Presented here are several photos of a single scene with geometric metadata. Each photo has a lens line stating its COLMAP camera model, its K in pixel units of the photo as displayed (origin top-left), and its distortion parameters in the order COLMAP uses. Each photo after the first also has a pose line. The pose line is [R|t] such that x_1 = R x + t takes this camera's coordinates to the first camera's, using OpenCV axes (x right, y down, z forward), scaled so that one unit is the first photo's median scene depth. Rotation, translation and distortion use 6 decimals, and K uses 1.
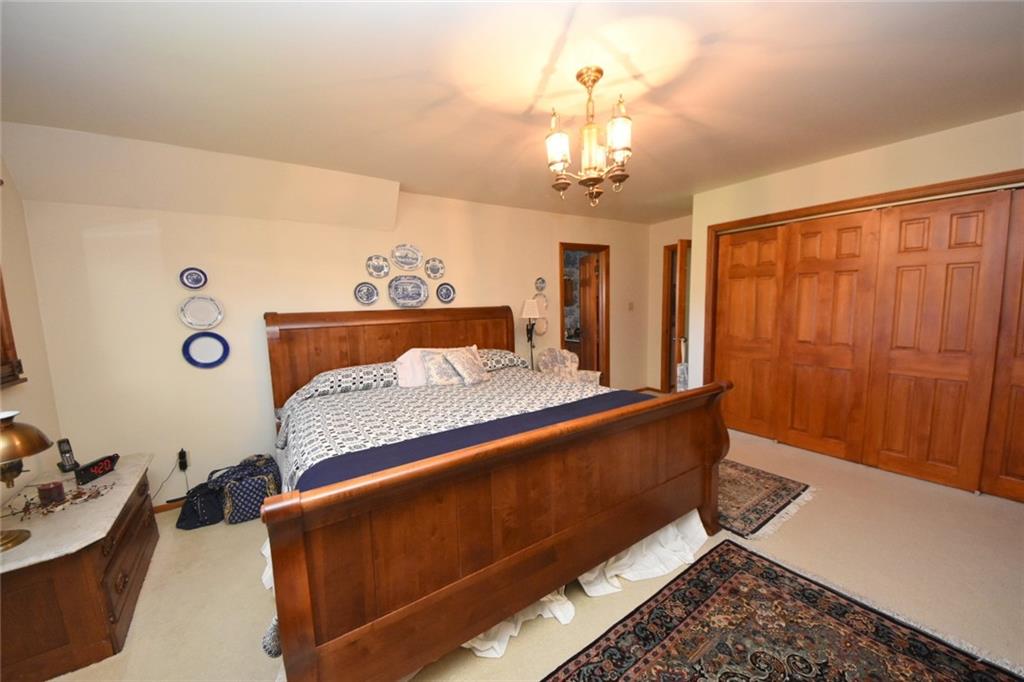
lens RADIAL K [[363.1, 0, 518.5], [0, 363.1, 343.3], [0, 0, 1]] dist [0.043225, -0.026416]
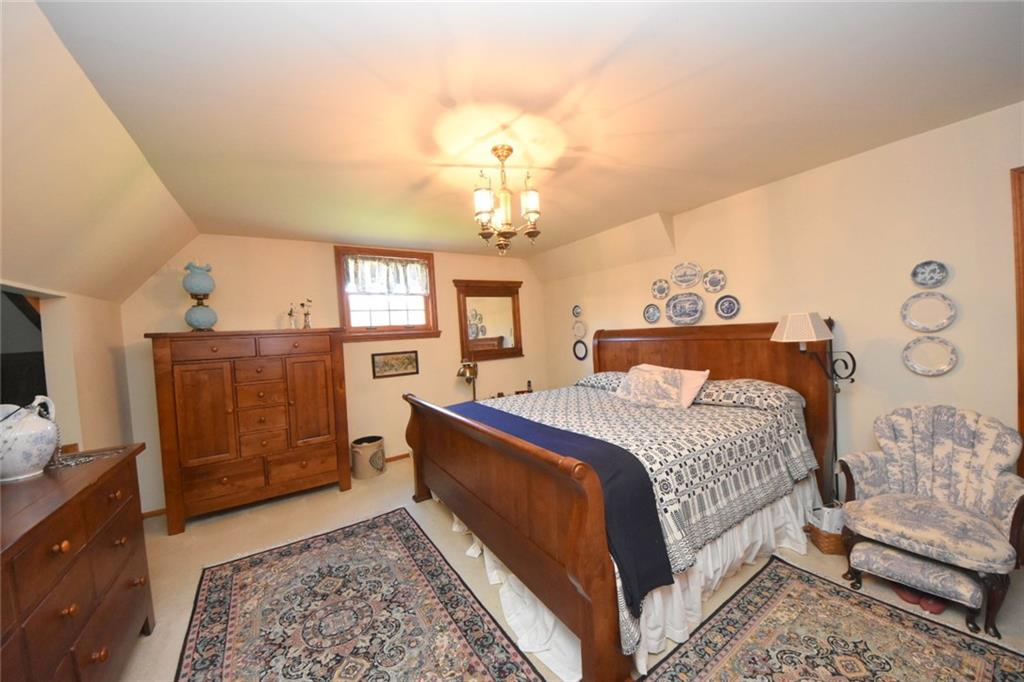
lens RADIAL K [[363.1, 0, 518.5], [0, 363.1, 343.3], [0, 0, 1]] dist [0.043225, -0.026416]
pose [[-0.011582, 0.062639, -0.997969, 0.786030], [-0.053124, 0.996588, 0.063169, -0.093743], [0.998521, 0.053748, -0.008215, 0.599053]]
